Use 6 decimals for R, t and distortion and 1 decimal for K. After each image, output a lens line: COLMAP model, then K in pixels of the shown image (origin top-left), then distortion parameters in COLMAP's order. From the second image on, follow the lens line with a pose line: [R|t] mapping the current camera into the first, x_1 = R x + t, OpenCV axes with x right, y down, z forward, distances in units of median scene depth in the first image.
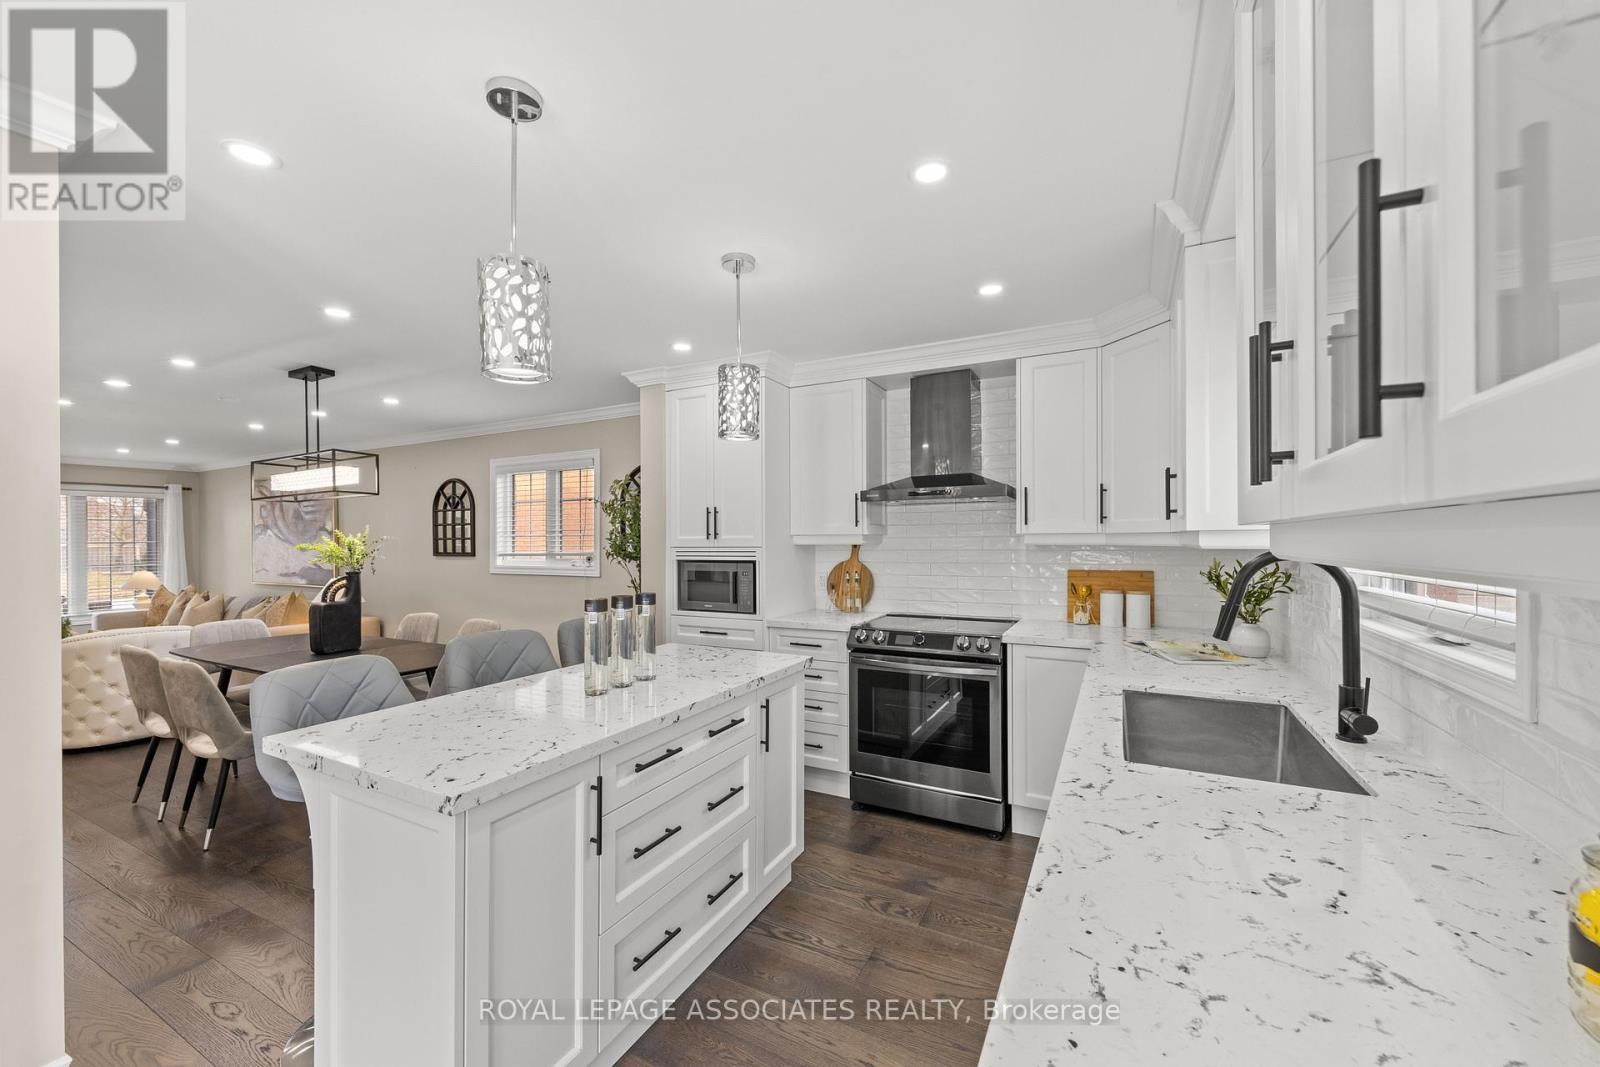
lens RADIAL K [[621.0, 0, 795.5], [0, 621.0, 539.8], [0, 0, 1]] dist [0.000242, 0.000020]
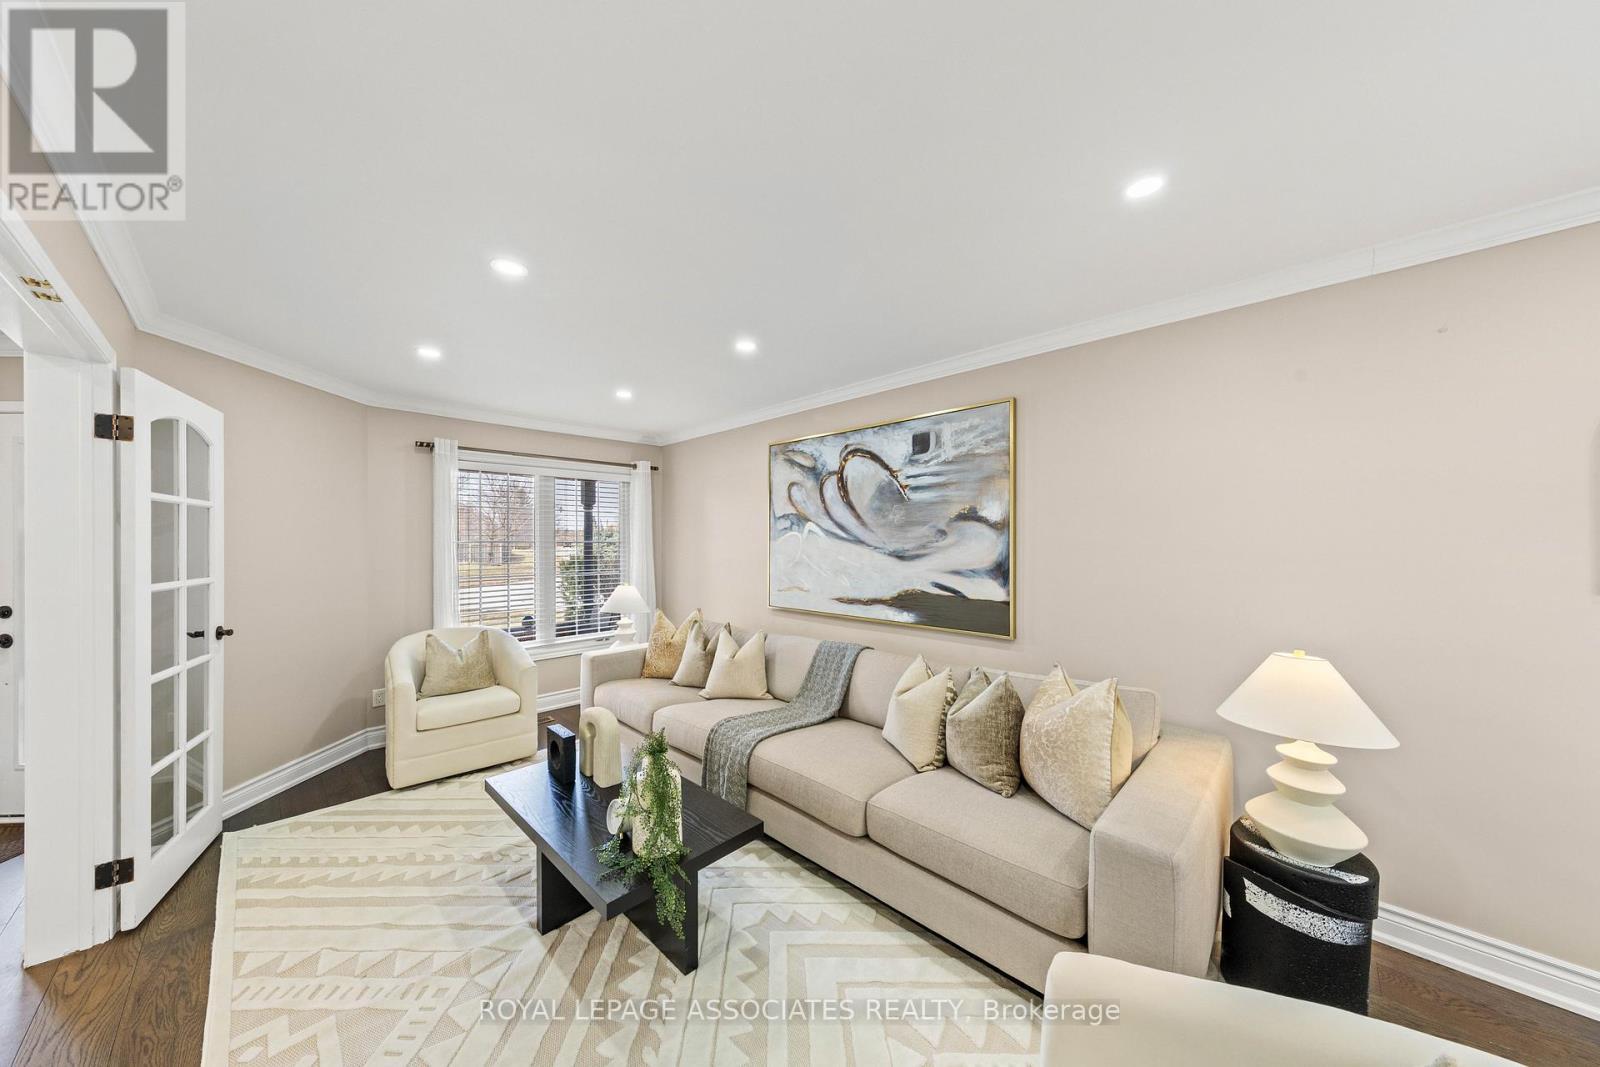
lens RADIAL K [[522.8, 0, 783.8], [0, 522.8, 543.2], [0, 0, 1]] dist [0.003437, -0.000507]
pose [[0.951906, 0.004130, -0.306362, -0.919025], [-0.000503, 0.999929, 0.011918, -0.002794], [0.306389, -0.011190, 0.951840, 0.658592]]
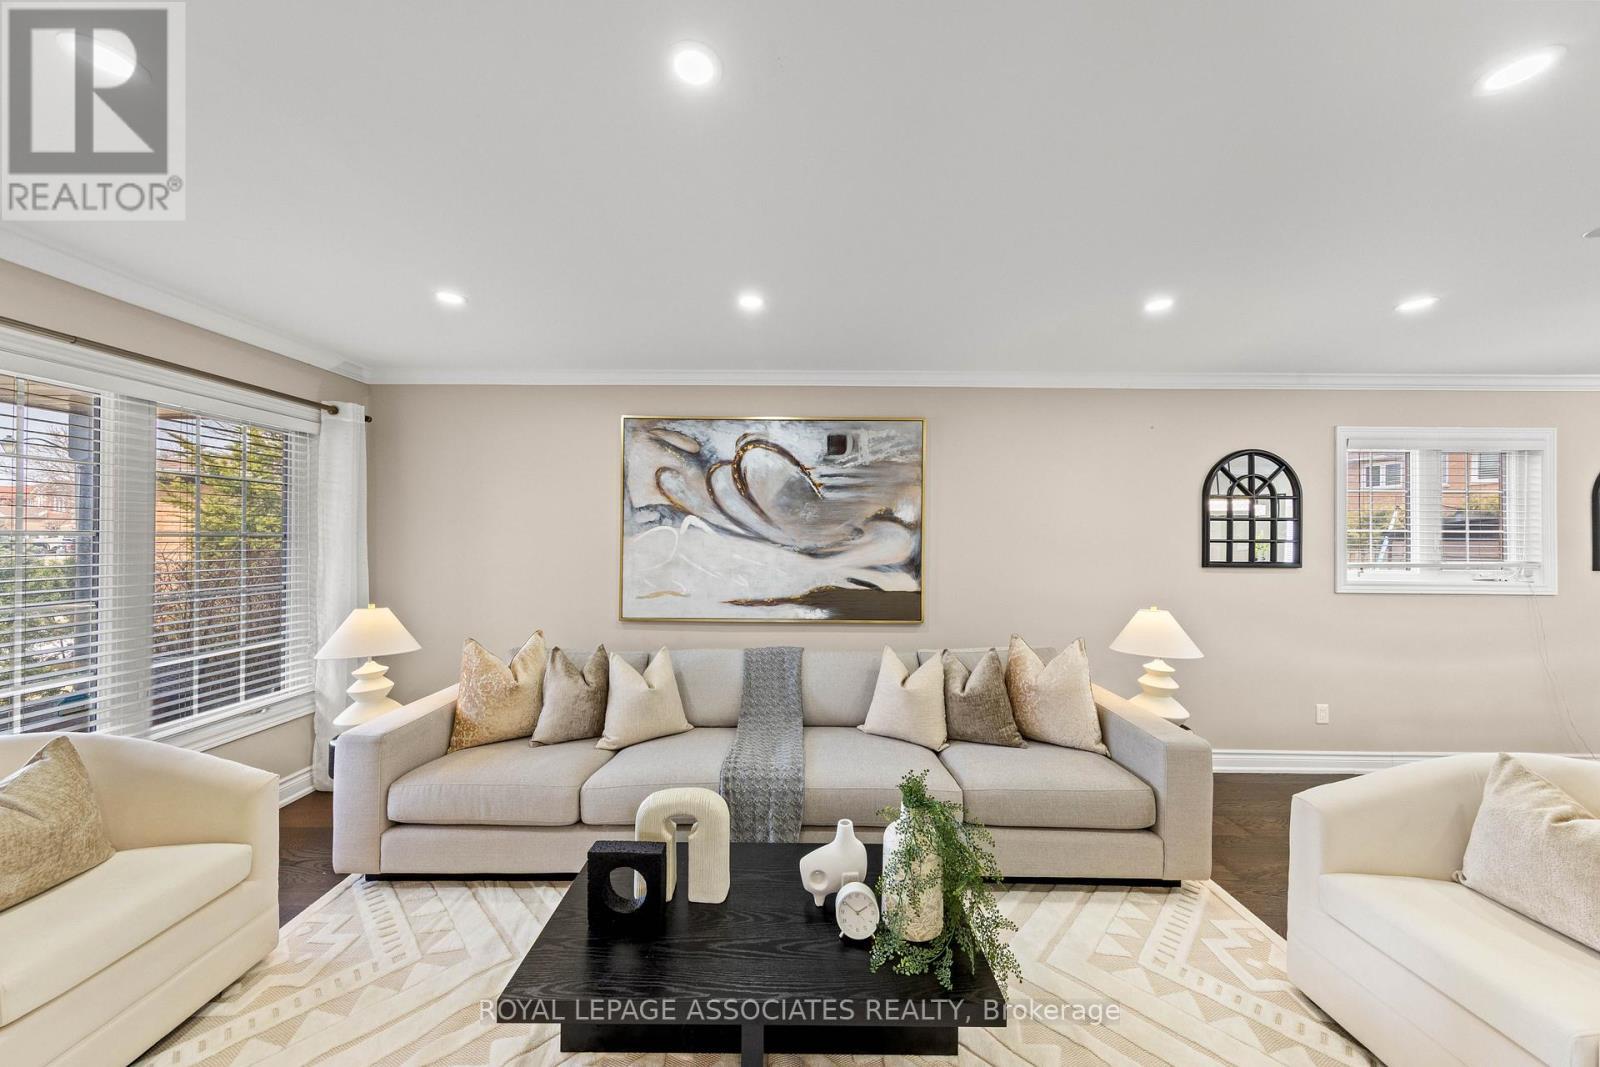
lens RADIAL K [[522.8, 0, 788.0], [0, 522.8, 538.3], [0, 0, 1]] dist [0.003437, -0.000507]
pose [[0.889913, 0.014900, 0.455887, -1.246427], [-0.013498, 0.999889, -0.006331, 0.005156], [-0.455931, -0.000519, 0.890015, 0.740208]]
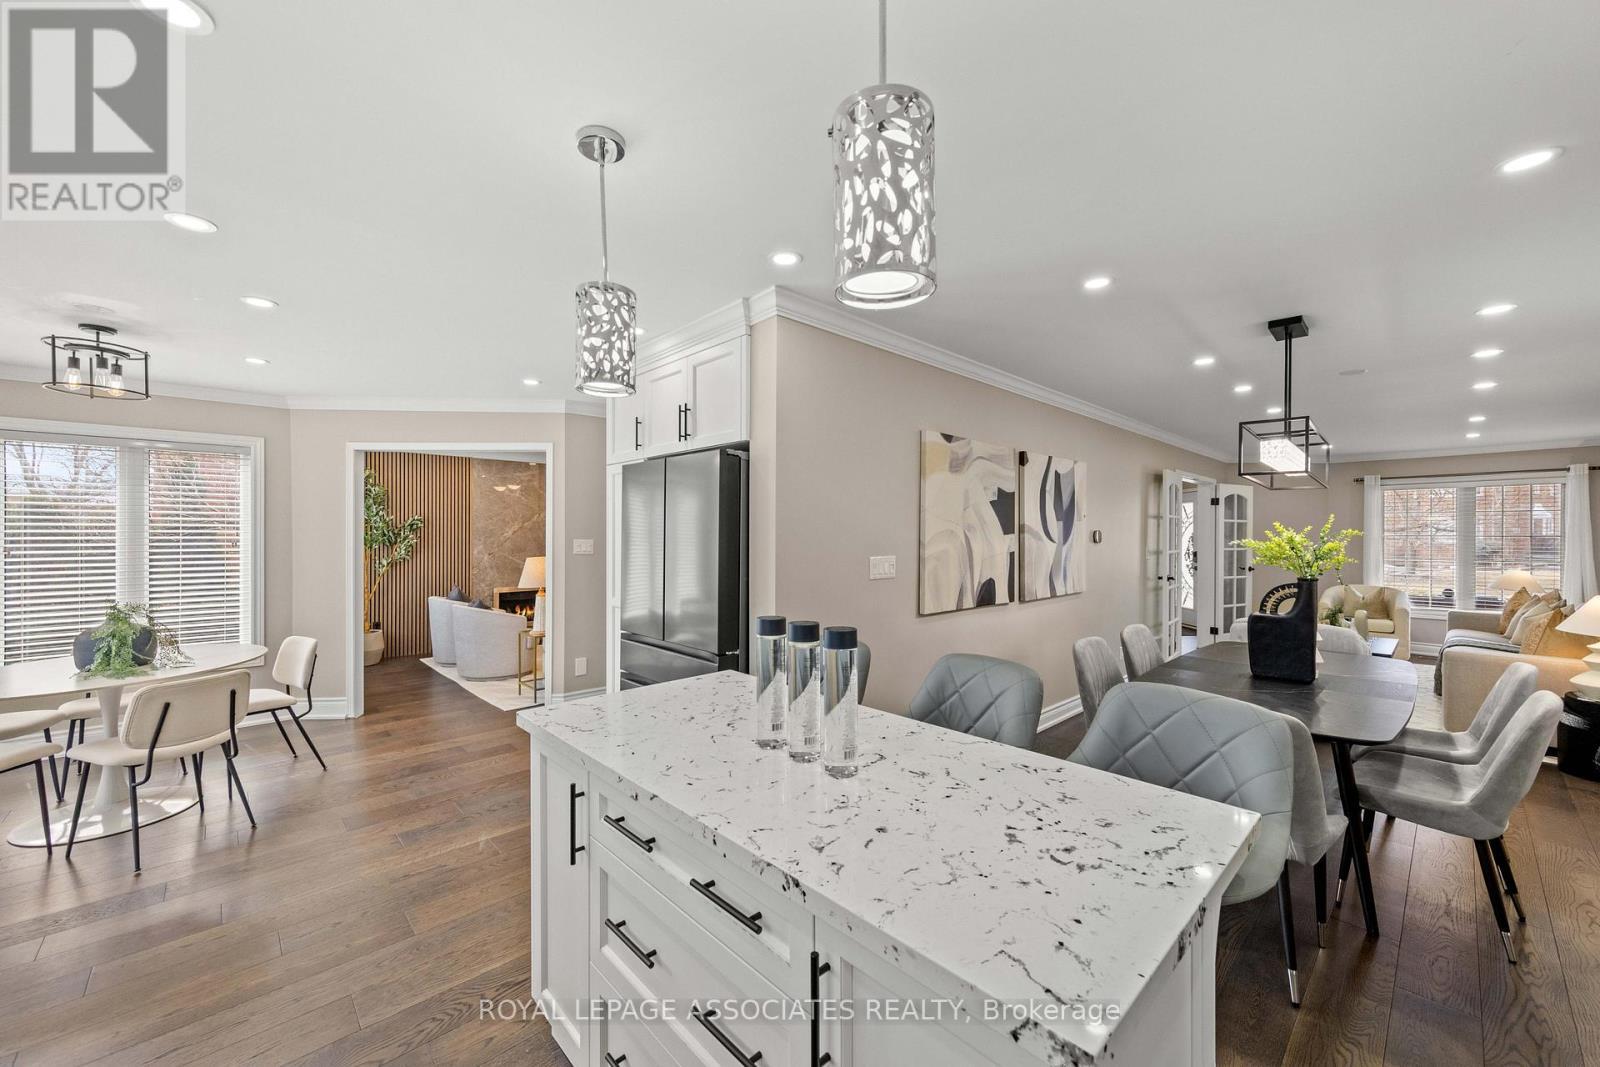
lens RADIAL K [[621.0, 0, 800.0], [0, 621.0, 539.7], [0, 0, 1]] dist [0.000242, 0.000020]
pose [[-0.334835, 0.008476, -0.942239, 0.128118], [0.002870, 0.999964, 0.007975, -0.001354], [0.942272, -0.000034, -0.334847, 0.450543]]
